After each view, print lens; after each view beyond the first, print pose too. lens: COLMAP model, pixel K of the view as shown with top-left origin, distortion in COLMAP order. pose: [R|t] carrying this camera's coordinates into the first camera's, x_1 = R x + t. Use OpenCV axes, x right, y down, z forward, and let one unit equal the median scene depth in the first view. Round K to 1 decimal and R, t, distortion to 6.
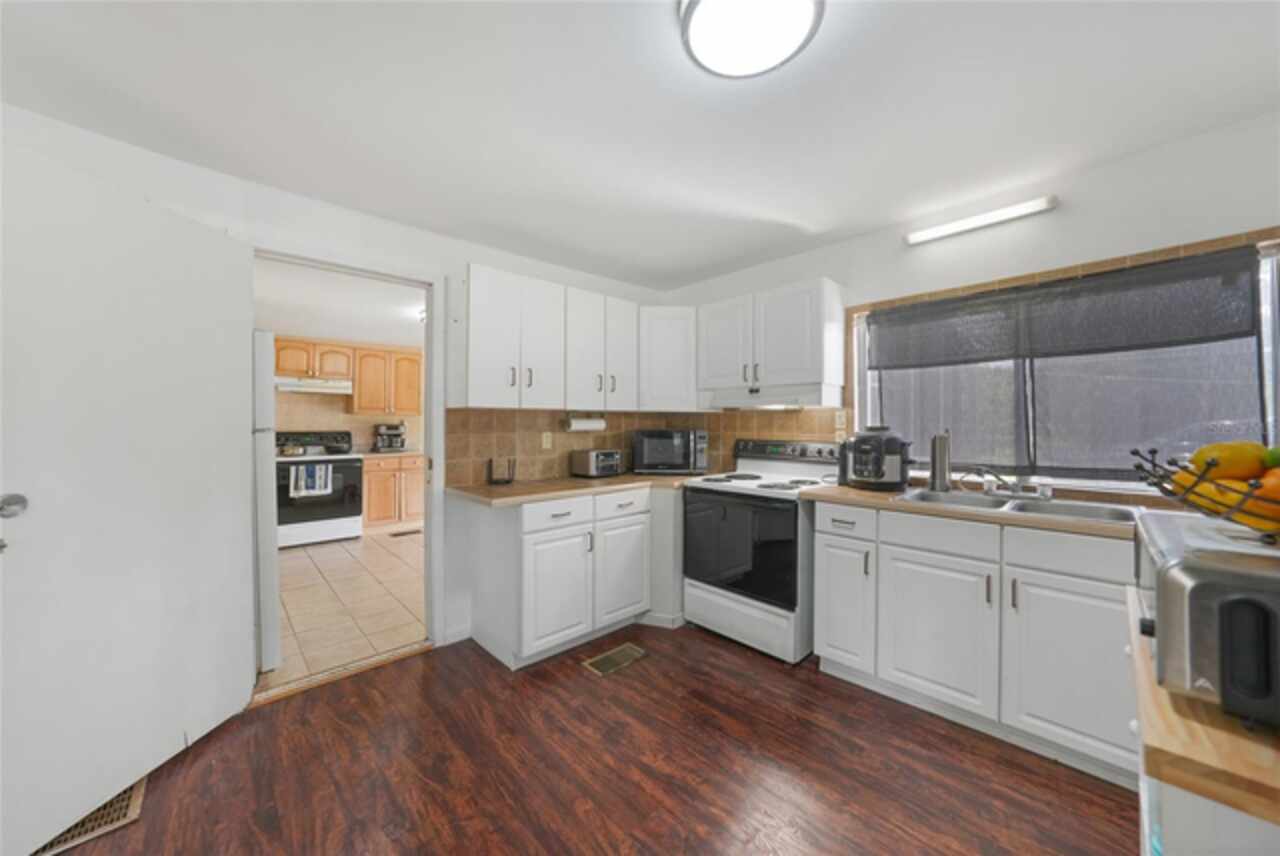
lens RADIAL K [[451.9, 0, 640.0], [0, 451.9, 428.0], [0, 0, 1]] dist [-0.022597, 0.006962]
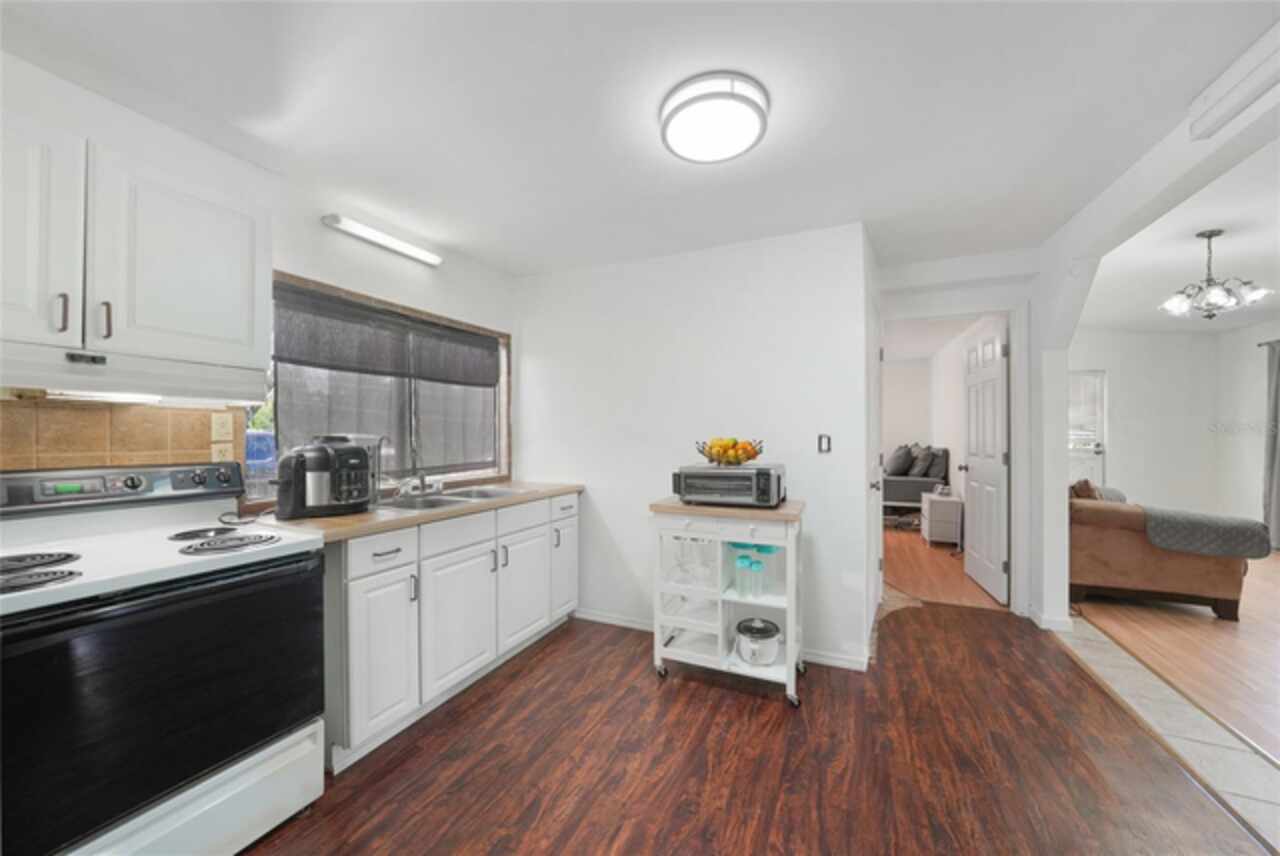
lens RADIAL K [[458.5, 0, 635.6], [0, 458.5, 441.7], [0, 0, 1]] dist [-0.000744, -0.000013]
pose [[-0.360987, -0.012841, 0.932483, -0.439767], [0.010319, 0.999789, 0.017762, -0.003165], [-0.932514, 0.016034, -0.360778, 0.787605]]
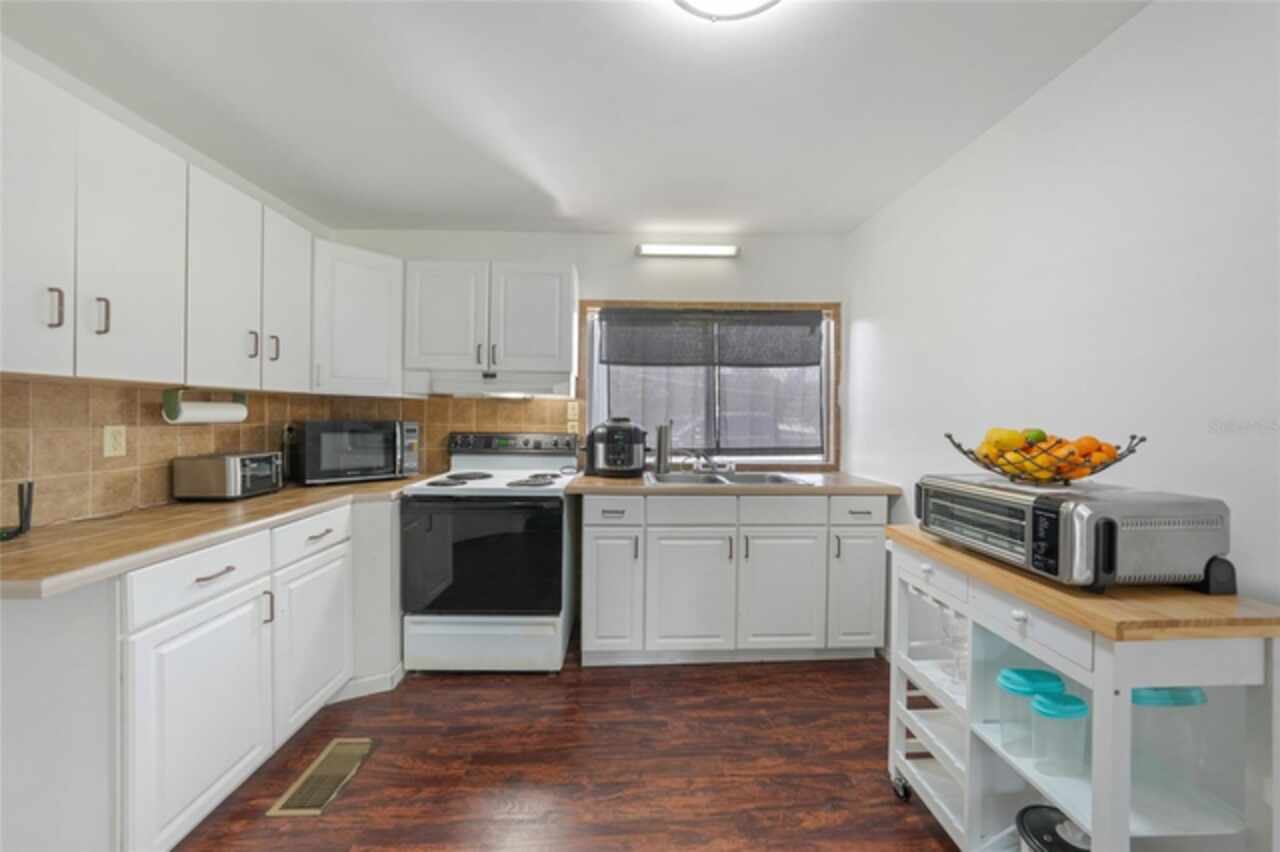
lens RADIAL K [[451.9, 0, 640.0], [0, 451.9, 426.0], [0, 0, 1]] dist [-0.022597, 0.006962]
pose [[0.665377, -0.009154, 0.746451, -0.238766], [-0.003462, 0.999876, 0.015348, -0.000419], [-0.746499, -0.012797, 0.665263, 0.253156]]
